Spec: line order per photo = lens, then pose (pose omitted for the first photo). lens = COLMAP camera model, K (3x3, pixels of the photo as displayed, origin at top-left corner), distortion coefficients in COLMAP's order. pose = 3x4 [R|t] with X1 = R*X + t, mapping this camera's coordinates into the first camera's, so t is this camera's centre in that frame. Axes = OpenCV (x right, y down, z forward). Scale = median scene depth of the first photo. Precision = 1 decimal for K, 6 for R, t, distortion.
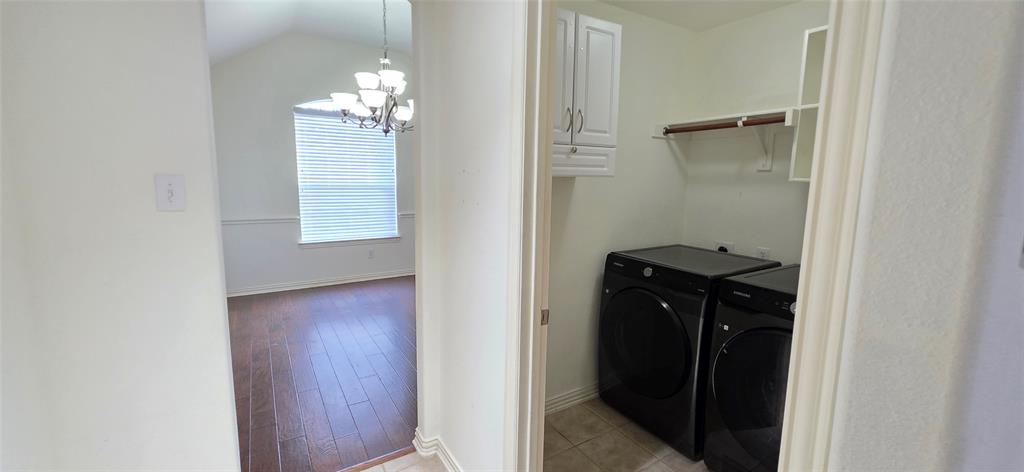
lens RADIAL K [[408.0, 0, 512.0], [0, 408.0, 236.0], [0, 0, 1]] dist [-0.001080, -0.000050]
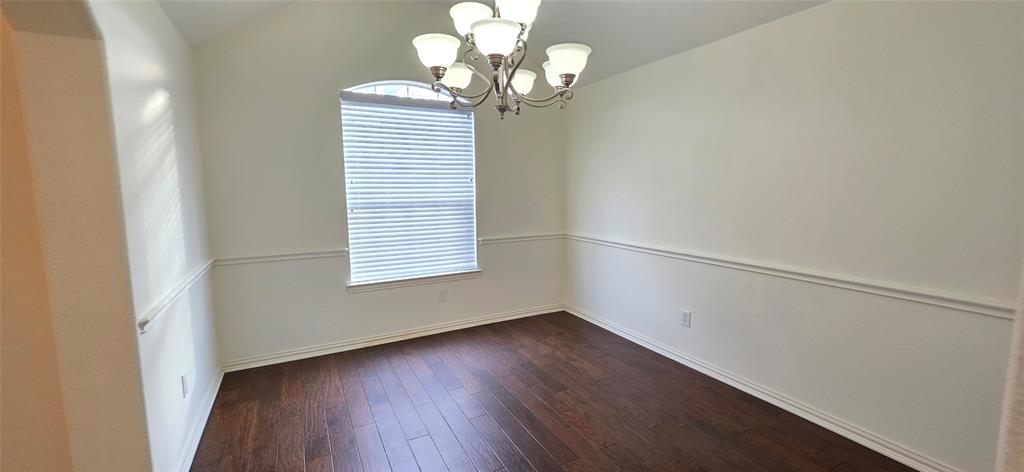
lens RADIAL K [[408.0, 0, 512.0], [0, 408.0, 236.0], [0, 0, 1]] dist [-0.001080, -0.000050]
pose [[0.997092, -0.015573, -0.074596, -0.186476], [0.013637, 0.999559, -0.026392, -0.045489], [0.074974, 0.025298, 0.996865, 0.319149]]
